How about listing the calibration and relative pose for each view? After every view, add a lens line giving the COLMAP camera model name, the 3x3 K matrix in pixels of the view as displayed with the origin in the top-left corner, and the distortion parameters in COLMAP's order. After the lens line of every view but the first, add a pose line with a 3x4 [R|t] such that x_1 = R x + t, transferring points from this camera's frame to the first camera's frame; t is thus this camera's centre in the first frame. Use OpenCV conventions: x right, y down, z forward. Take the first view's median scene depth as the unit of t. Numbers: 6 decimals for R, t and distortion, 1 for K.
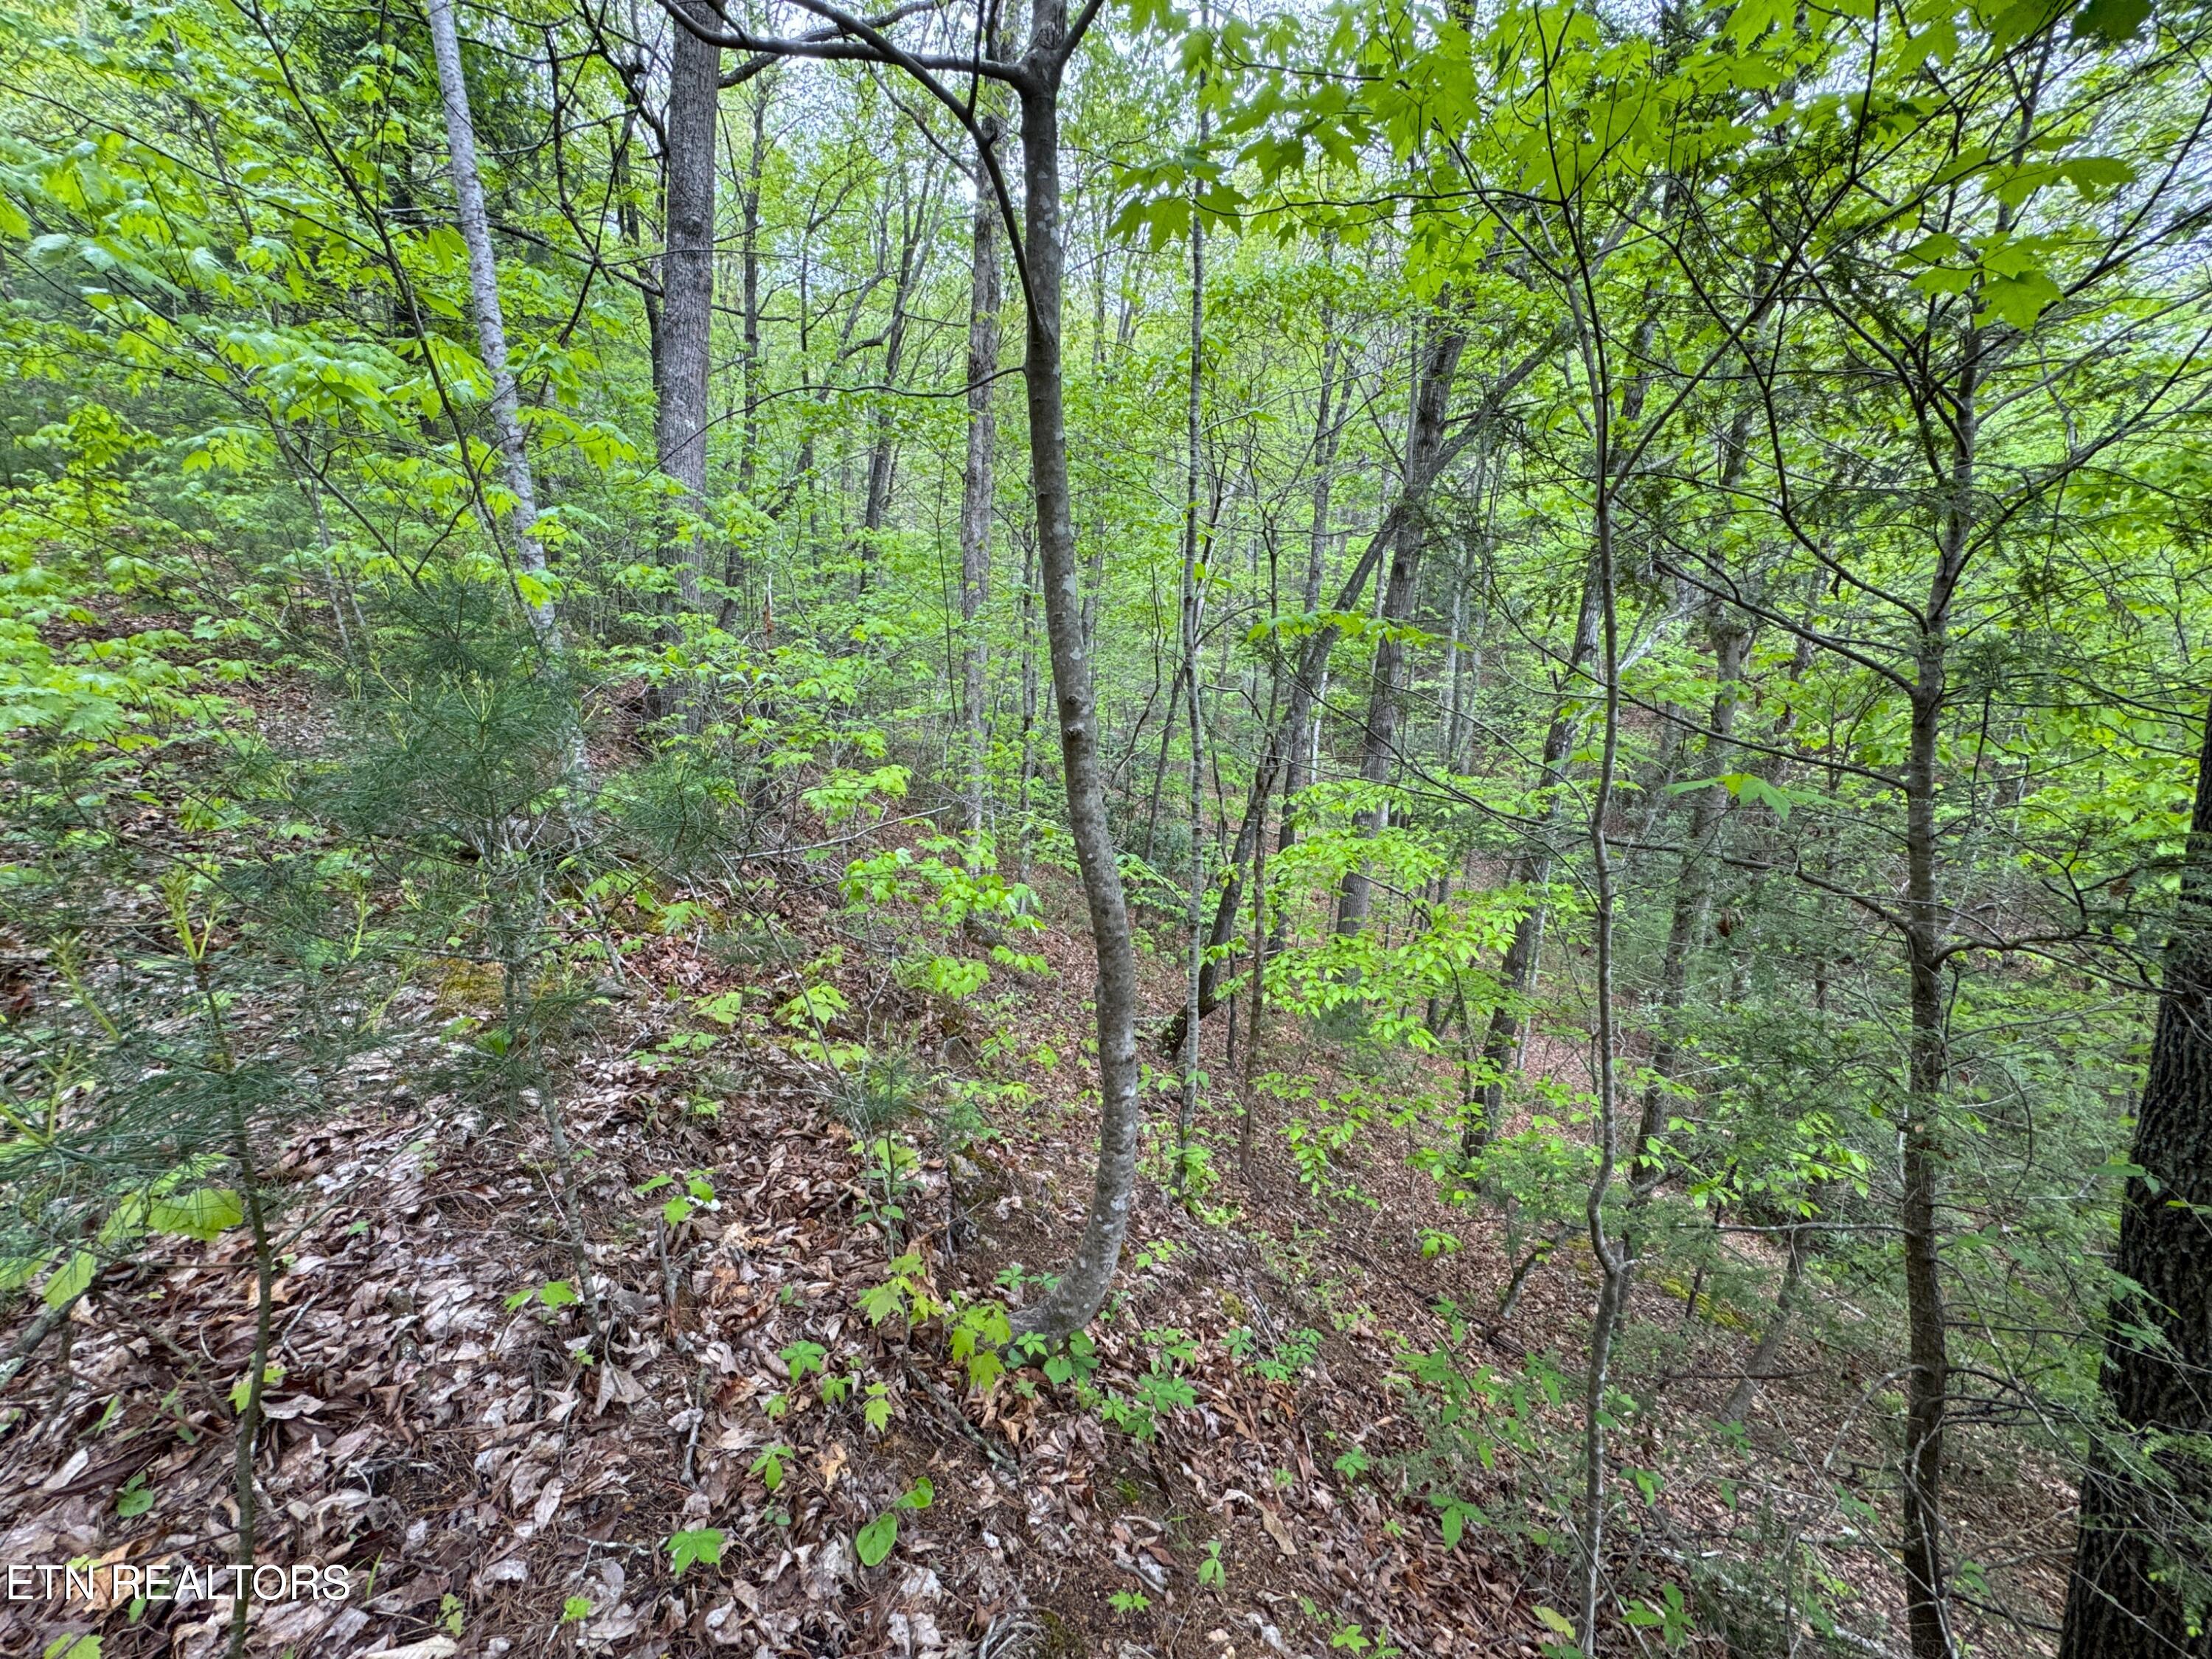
lens RADIAL K [[893.2, 0, 1104.7], [0, 893.2, 818.4], [0, 0, 1]] dist [-0.000875, -0.000071]
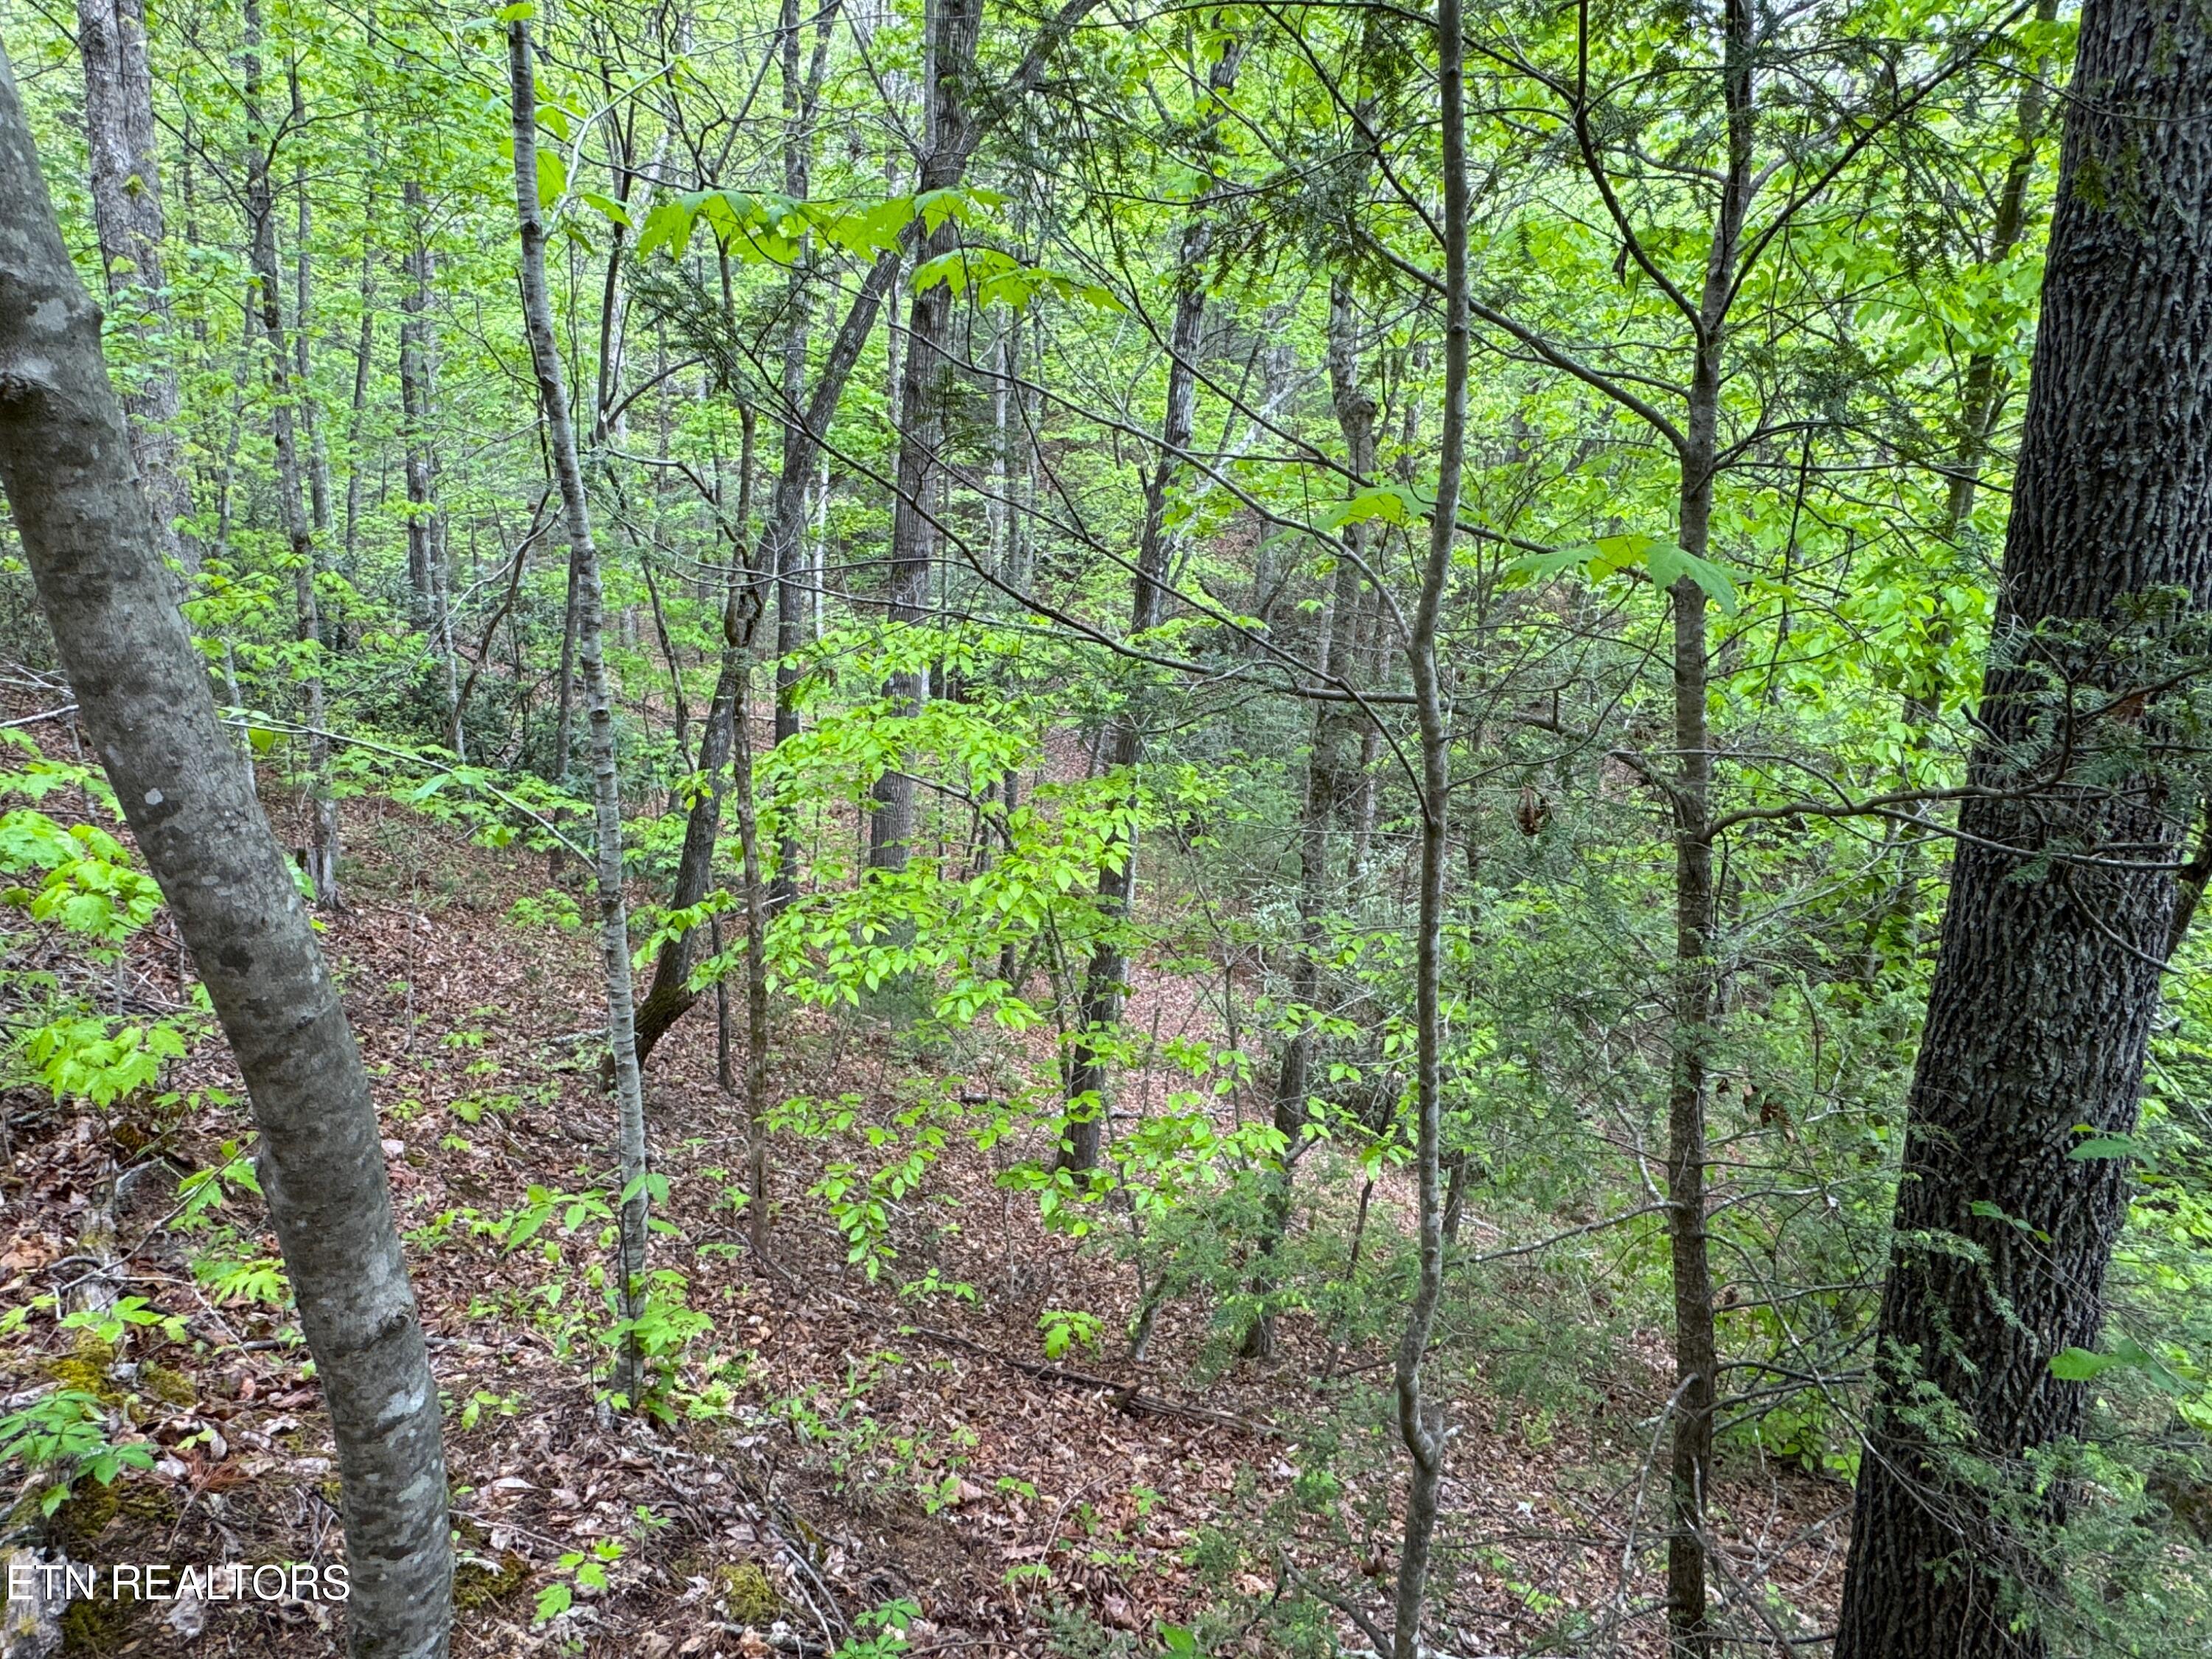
lens RADIAL K [[1284.1, 0, 1106.0], [0, 1284.1, 829.5], [0, 0, 1]] dist [-0.004719, -0.000208]
pose [[0.901222, -0.096955, 0.422373, 0.022291], [0.052779, 0.991952, 0.115085, 0.004327], [-0.430132, -0.081425, 0.899086, 0.100091]]
